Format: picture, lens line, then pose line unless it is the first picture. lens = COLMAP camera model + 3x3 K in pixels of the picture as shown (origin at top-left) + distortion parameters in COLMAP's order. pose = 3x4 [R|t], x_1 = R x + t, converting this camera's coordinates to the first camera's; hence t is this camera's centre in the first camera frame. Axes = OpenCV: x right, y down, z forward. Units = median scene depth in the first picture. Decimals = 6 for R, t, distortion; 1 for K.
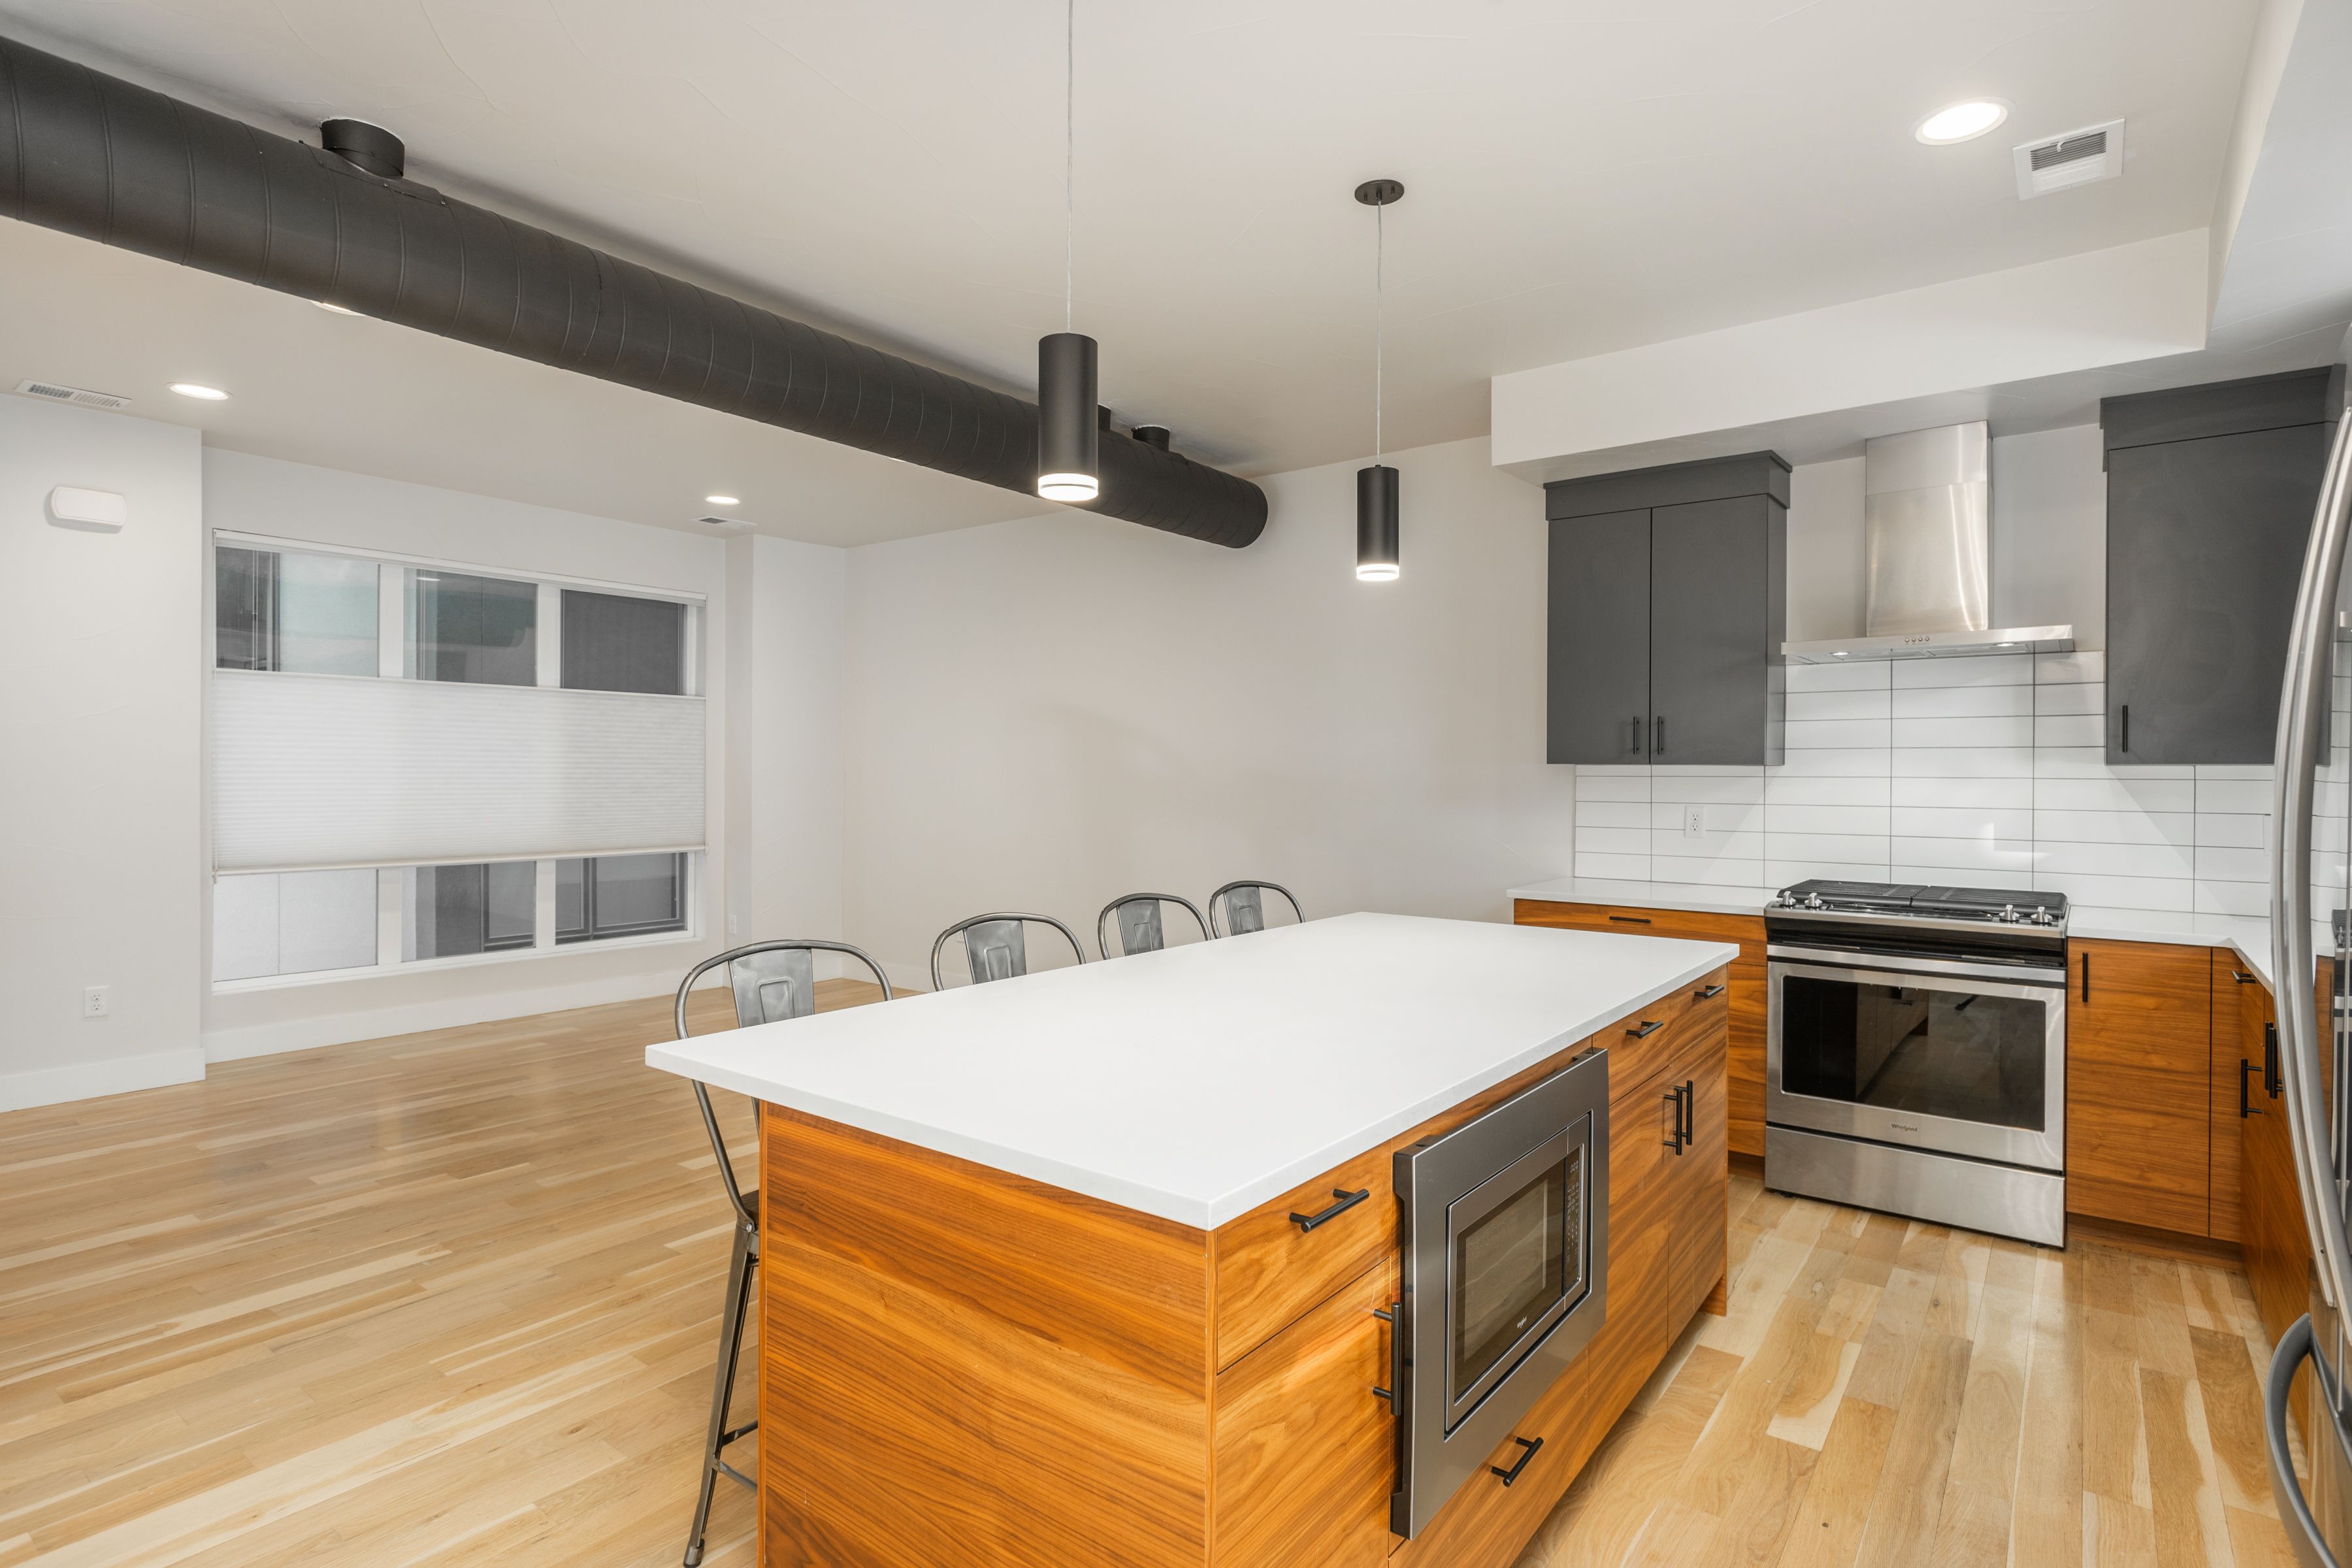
lens RADIAL K [[1209.4, 0, 1176.0], [0, 1209.4, 784.0], [0, 0, 1]] dist [-0.000332, -0.000149]
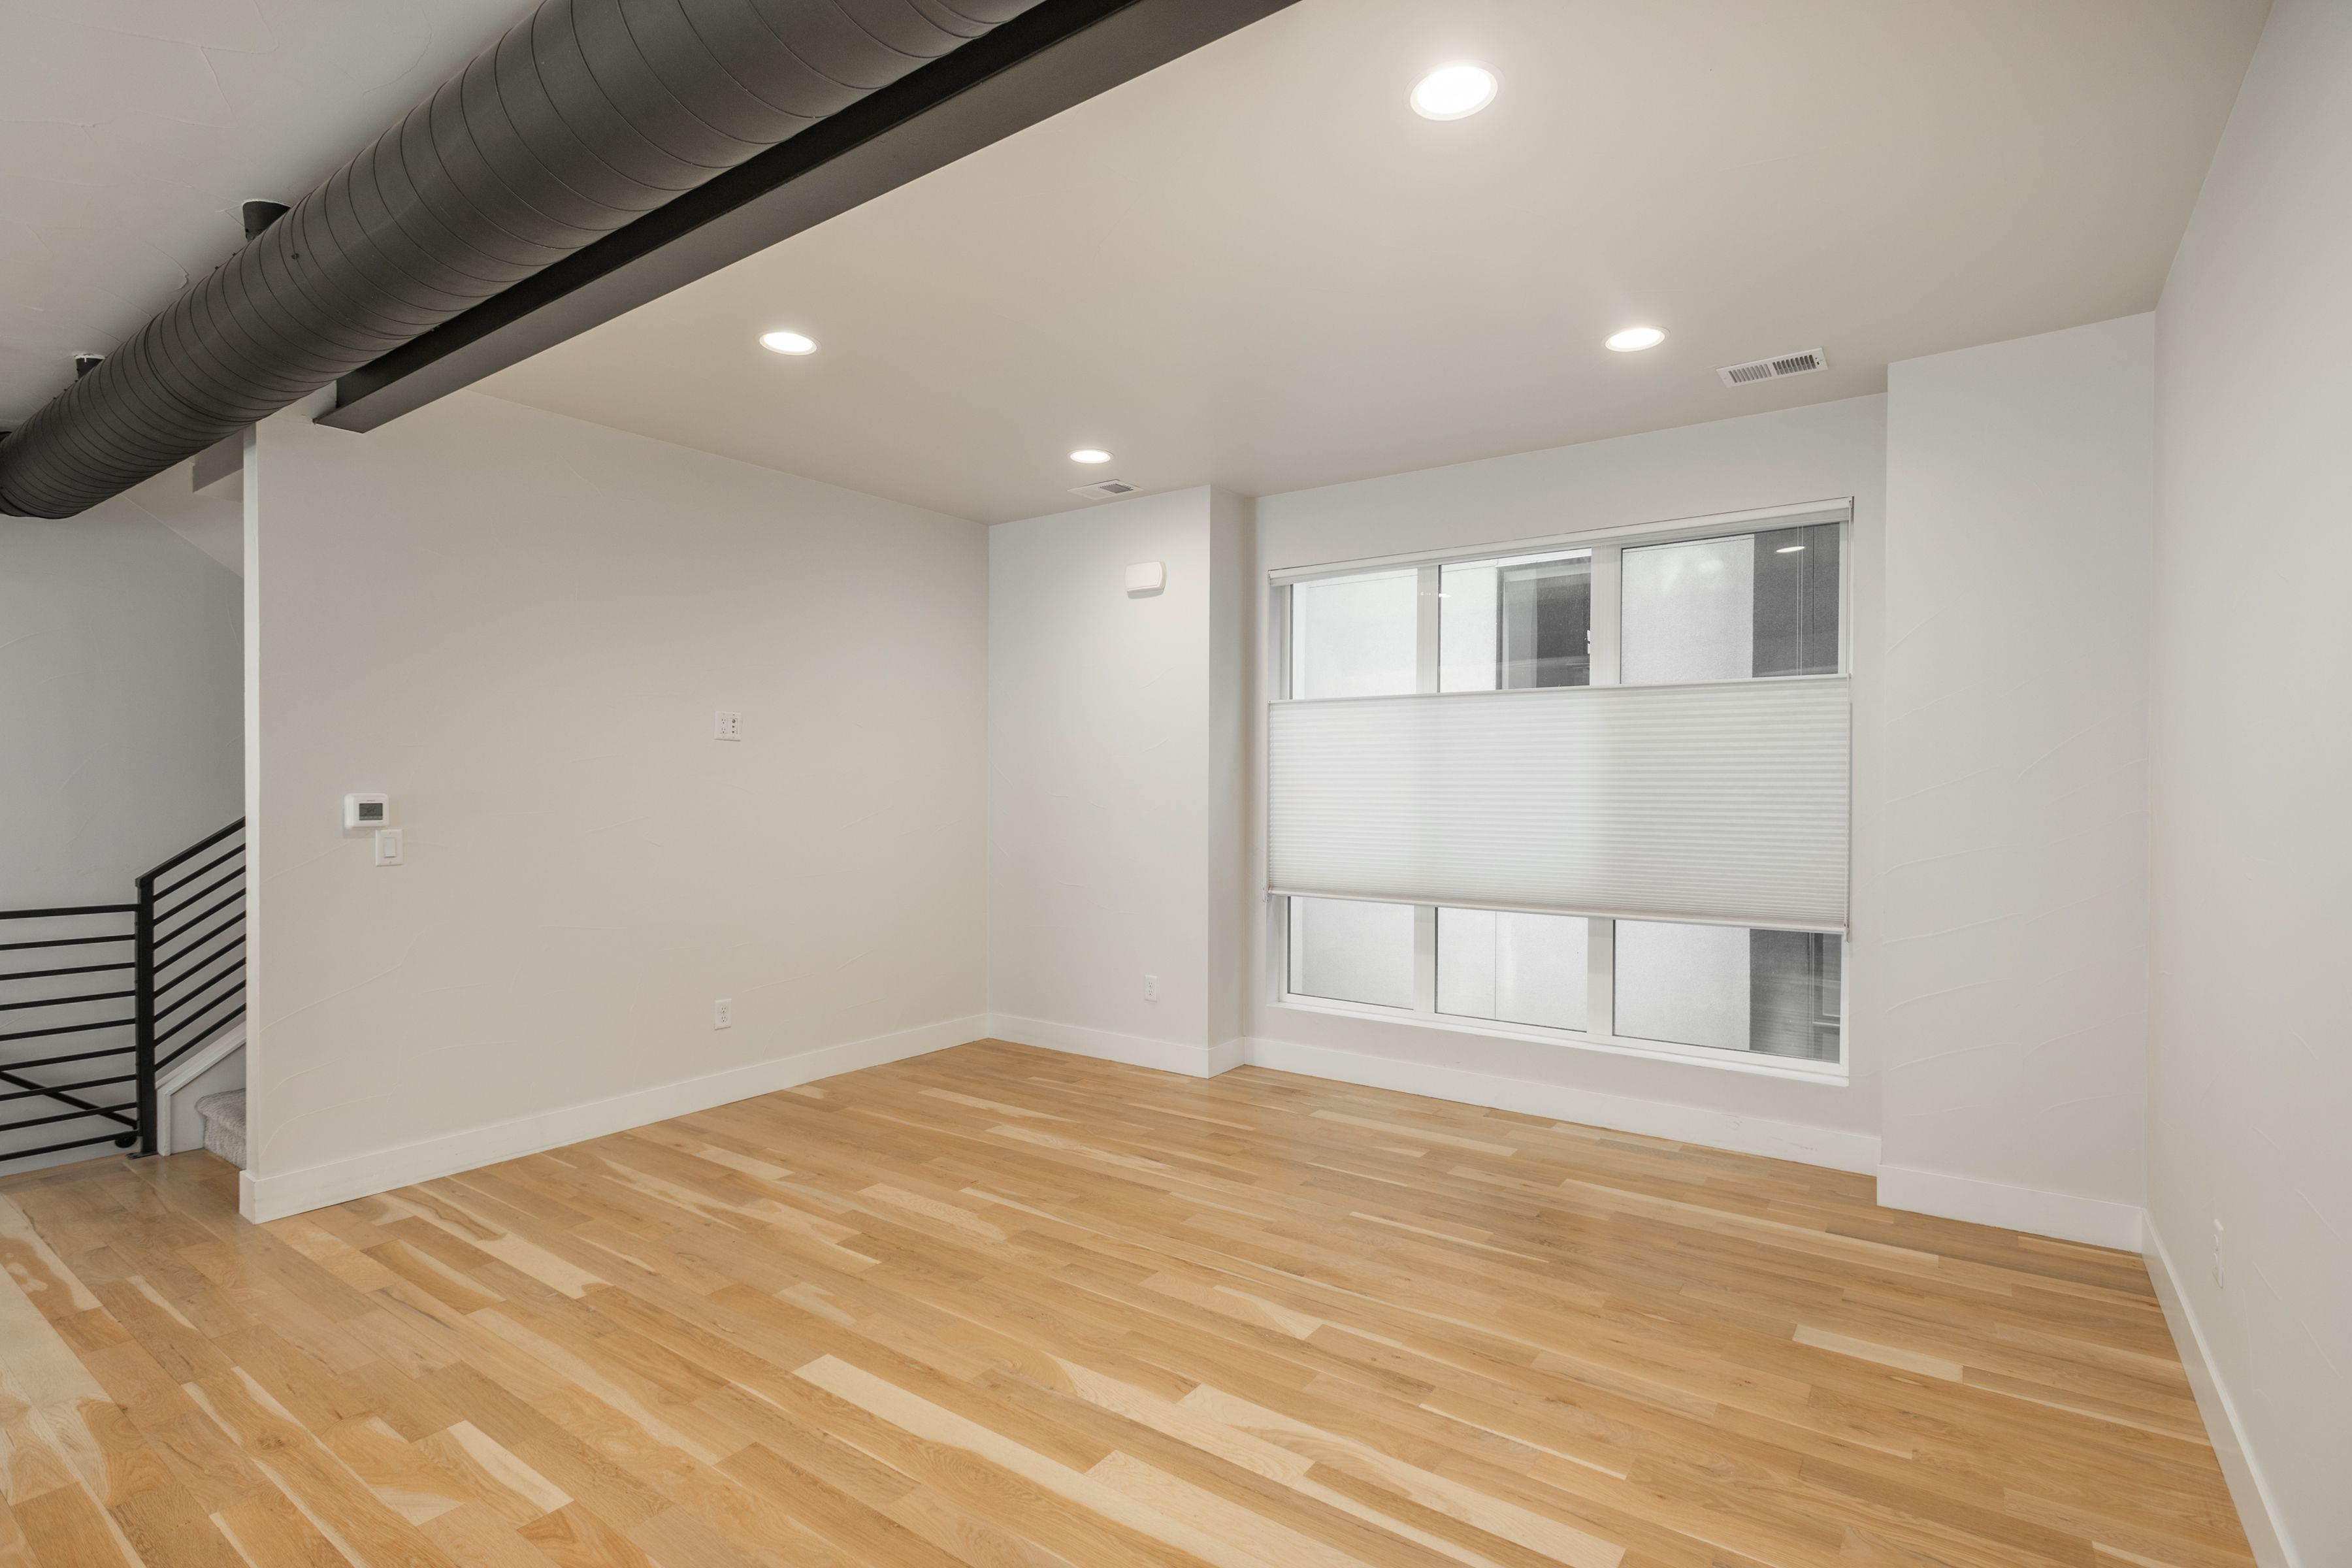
lens RADIAL K [[1097.8, 0, 1176.0], [0, 1097.8, 784.0], [0, 0, 1]] dist [0.002658, 0.000519]
pose [[0.035645, -0.009000, -0.999324, 0.284499], [-0.013286, 0.999867, -0.009478, -0.017687], [0.999276, 0.013615, 0.035521, 1.406973]]
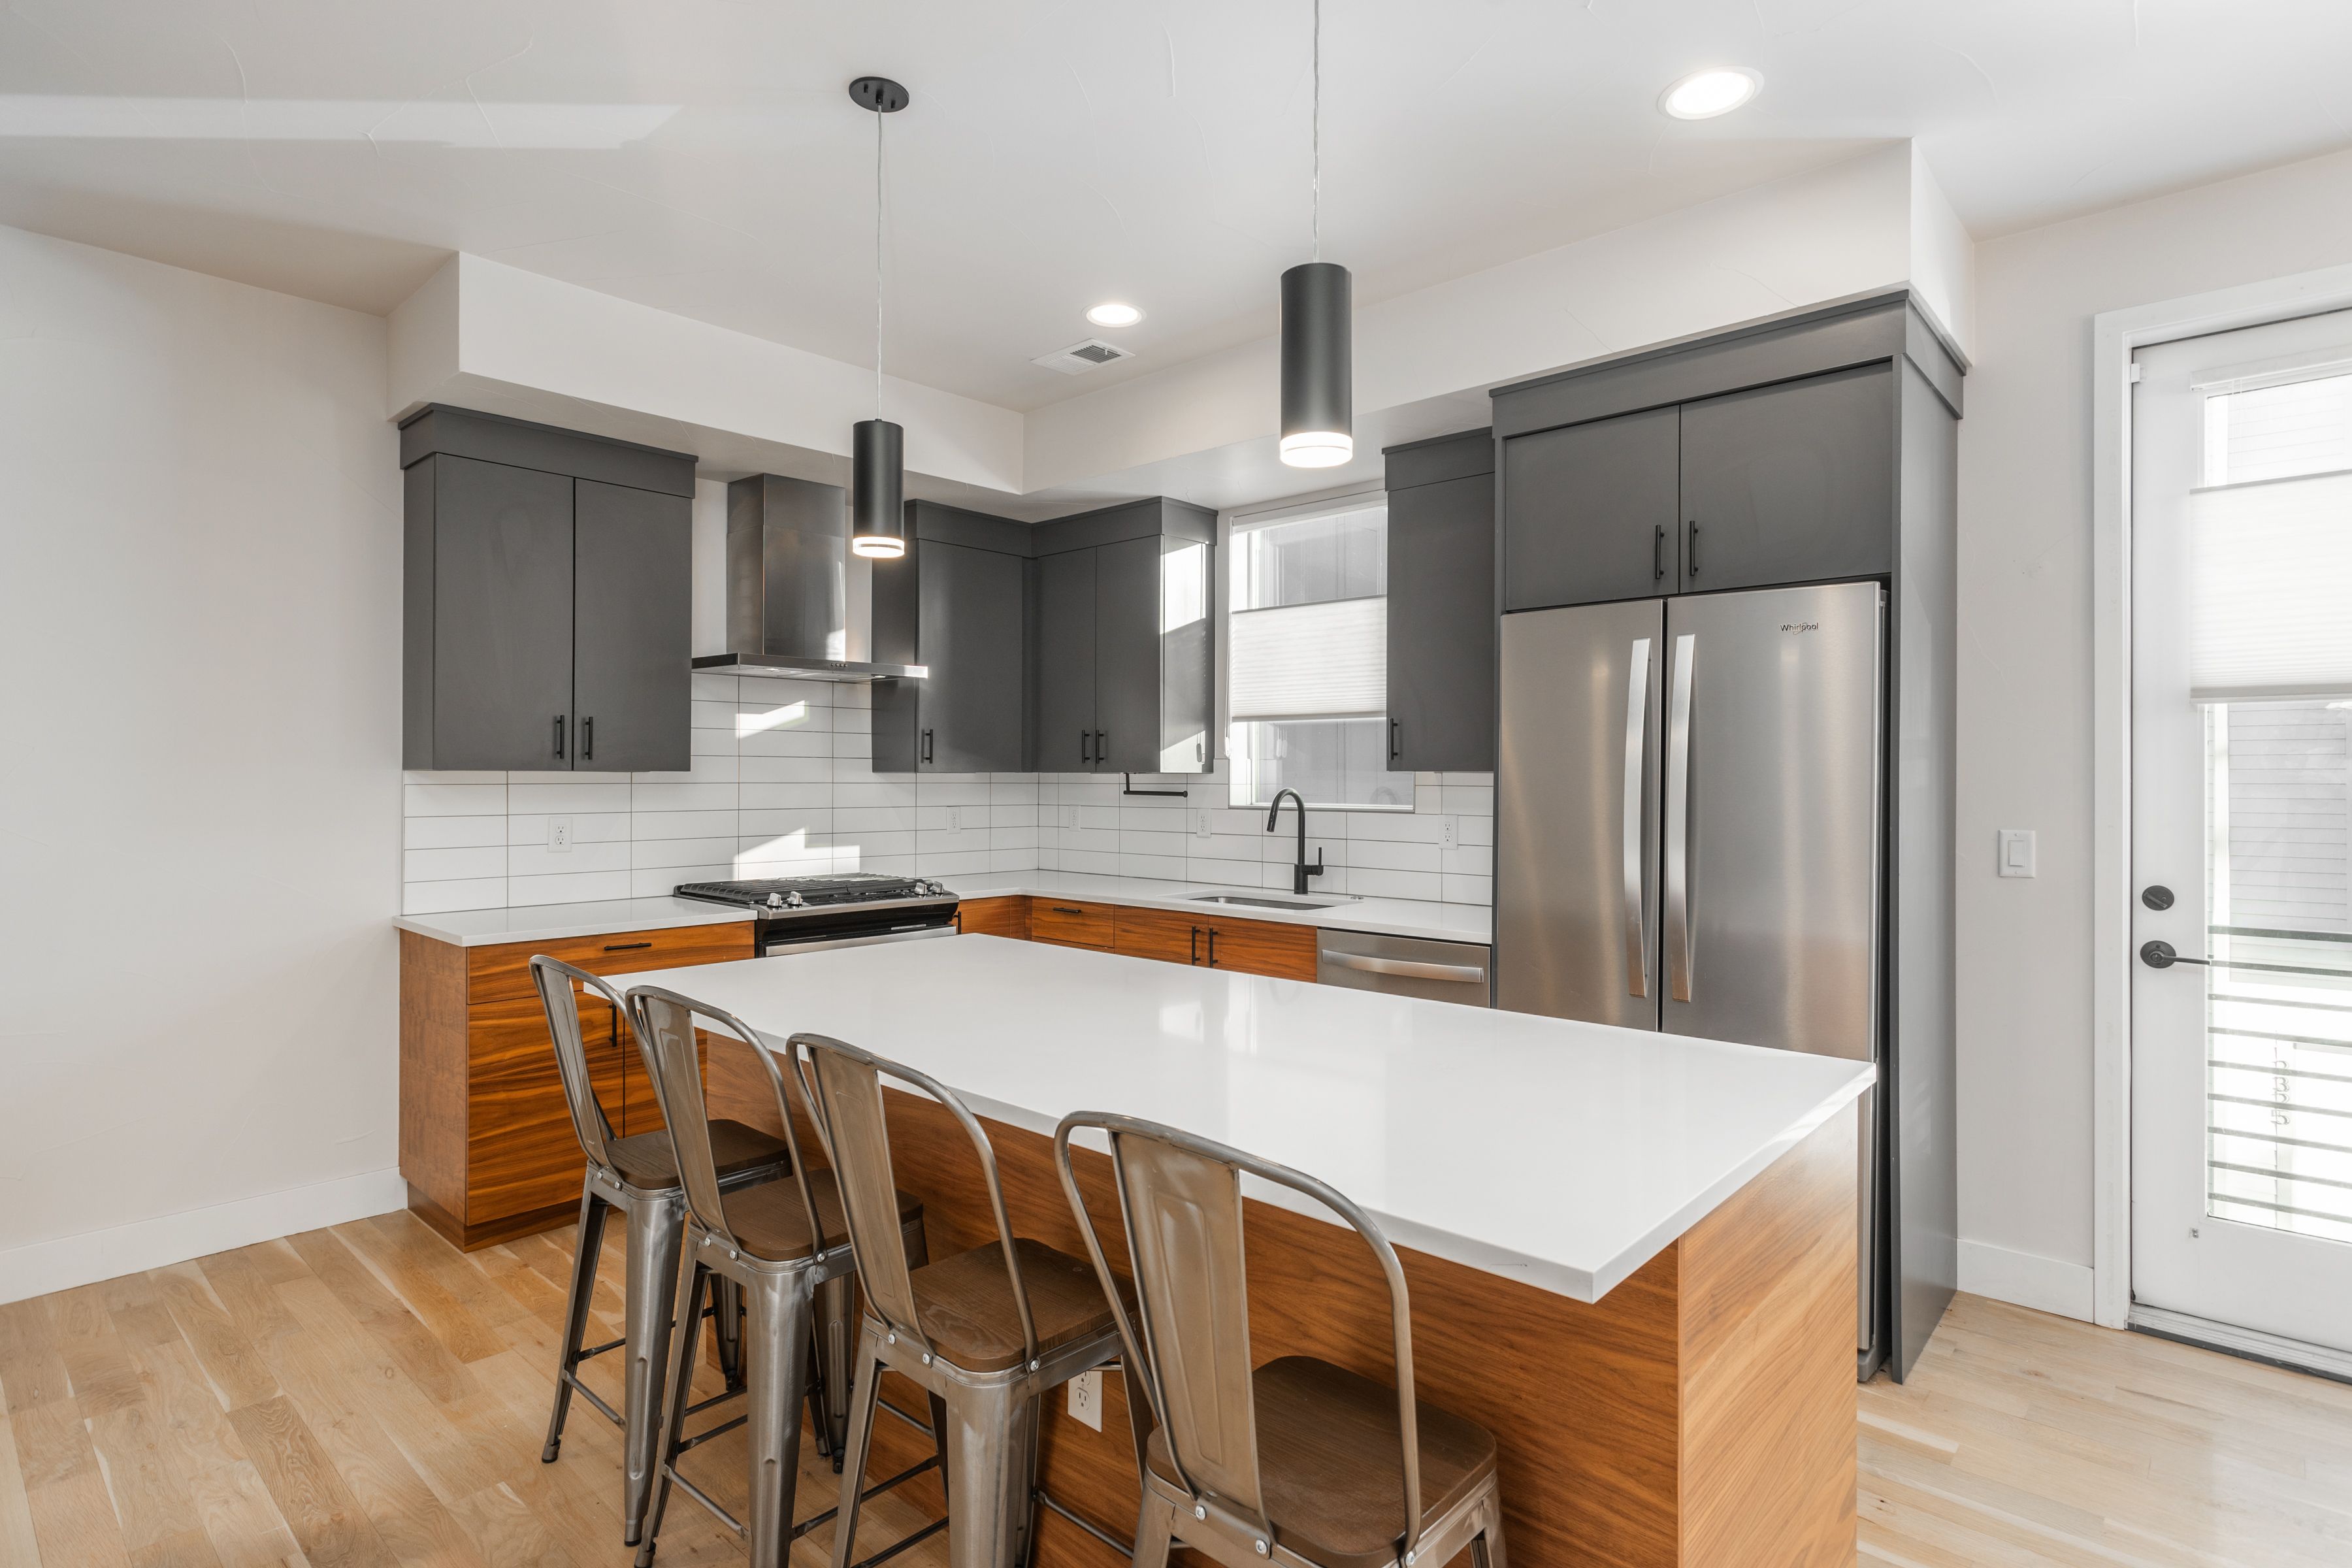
lens RADIAL K [[1172.0, 0, 1188.1], [0, 1172.0, 782.9], [0, 0, 1]] dist [-0.002979, -0.000720]
pose [[0.076700, -0.010023, 0.997004, -0.532404], [0.009496, 0.999911, 0.009321, -0.014496], [-0.997009, 0.008753, 0.076788, 0.620082]]
